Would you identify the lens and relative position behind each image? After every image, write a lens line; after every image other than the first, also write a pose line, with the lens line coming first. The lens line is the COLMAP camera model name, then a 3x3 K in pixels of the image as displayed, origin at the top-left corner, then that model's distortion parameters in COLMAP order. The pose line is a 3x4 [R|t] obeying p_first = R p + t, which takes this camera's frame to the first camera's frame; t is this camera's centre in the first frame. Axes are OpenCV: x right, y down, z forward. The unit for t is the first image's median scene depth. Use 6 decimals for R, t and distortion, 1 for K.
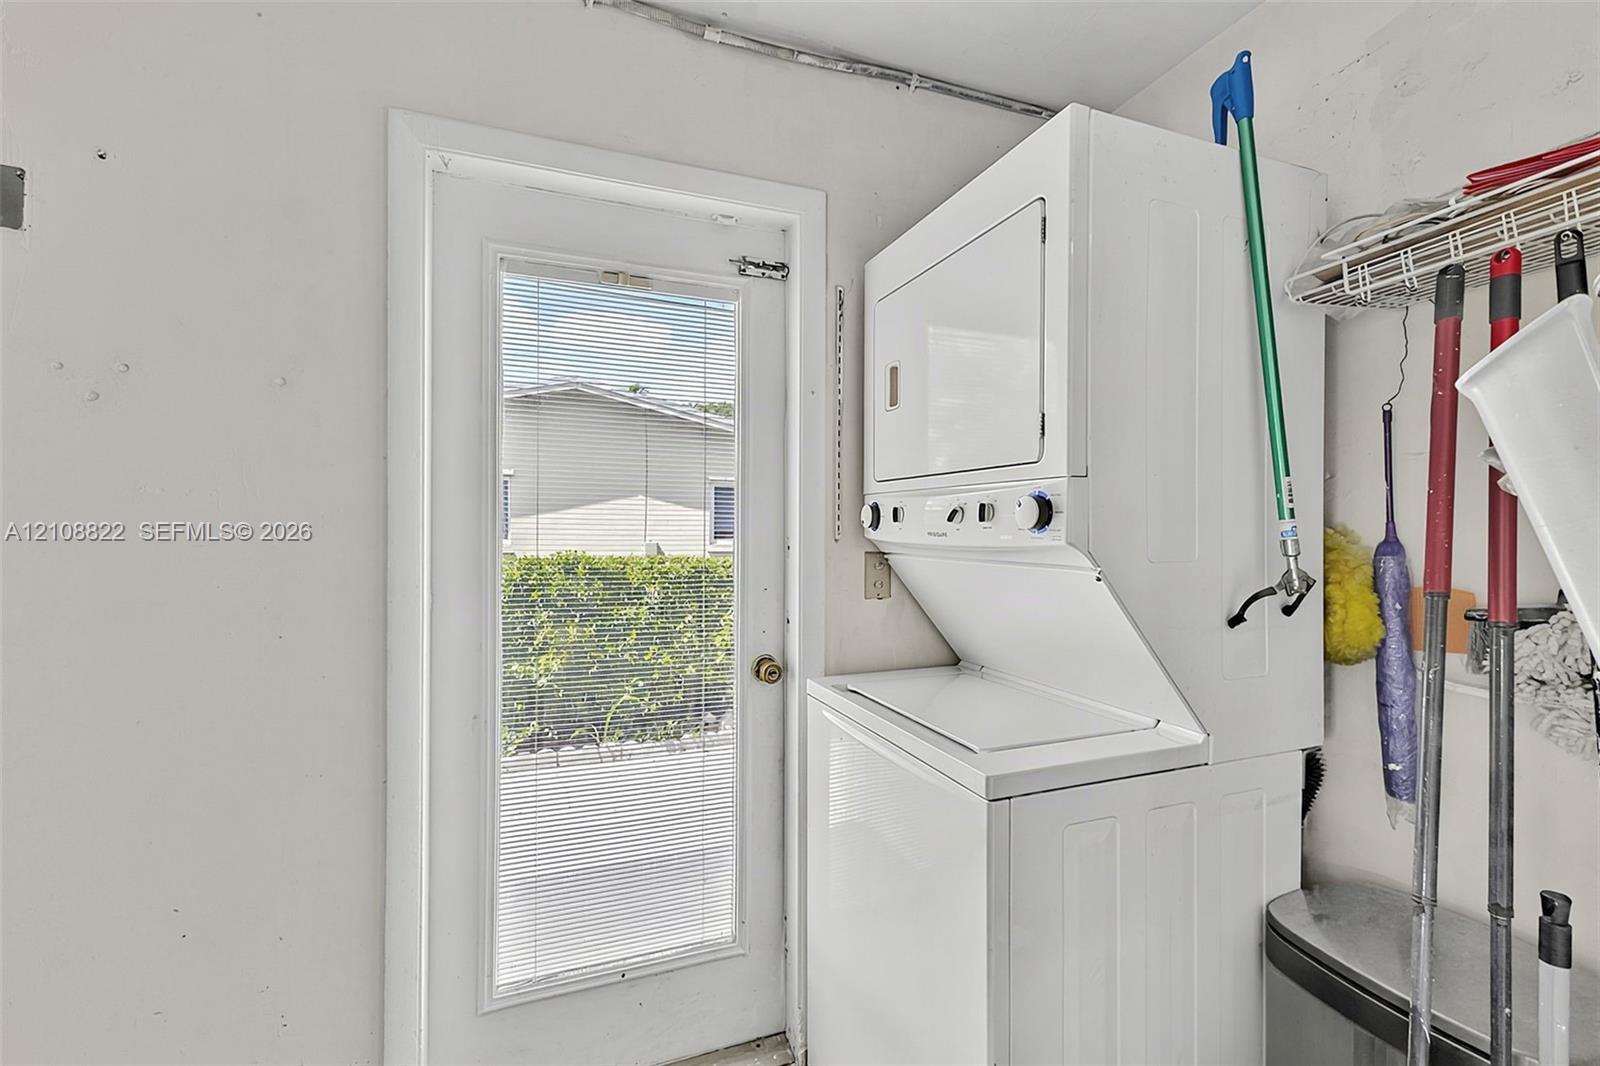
lens RADIAL K [[698.2, 0, 793.4], [0, 698.2, 529.3], [0, 0, 1]] dist [0.013536, -0.002285]
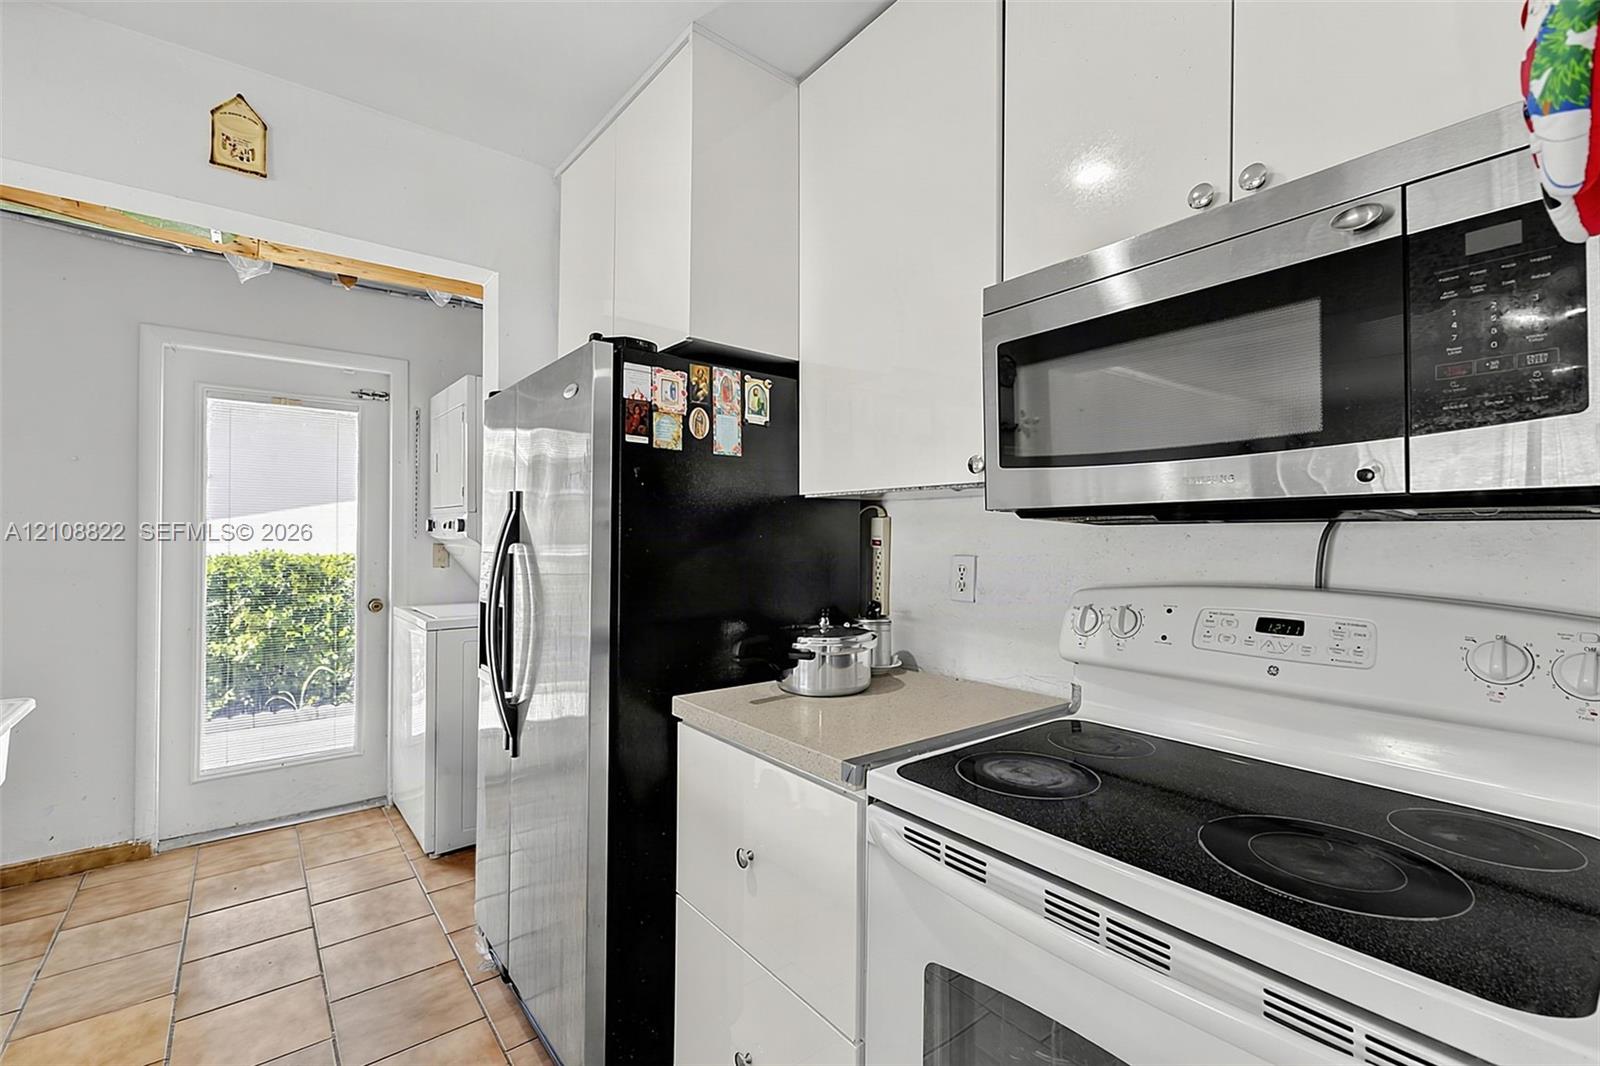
lens RADIAL K [[698.2, 0, 796.2], [0, 698.2, 530.3], [0, 0, 1]] dist [0.013536, -0.002285]
pose [[0.950578, 0.004582, 0.310453, 0.179024], [-0.003100, 0.999981, -0.005268, 0.000778], [-0.310472, 0.004045, 0.950574, -0.459311]]
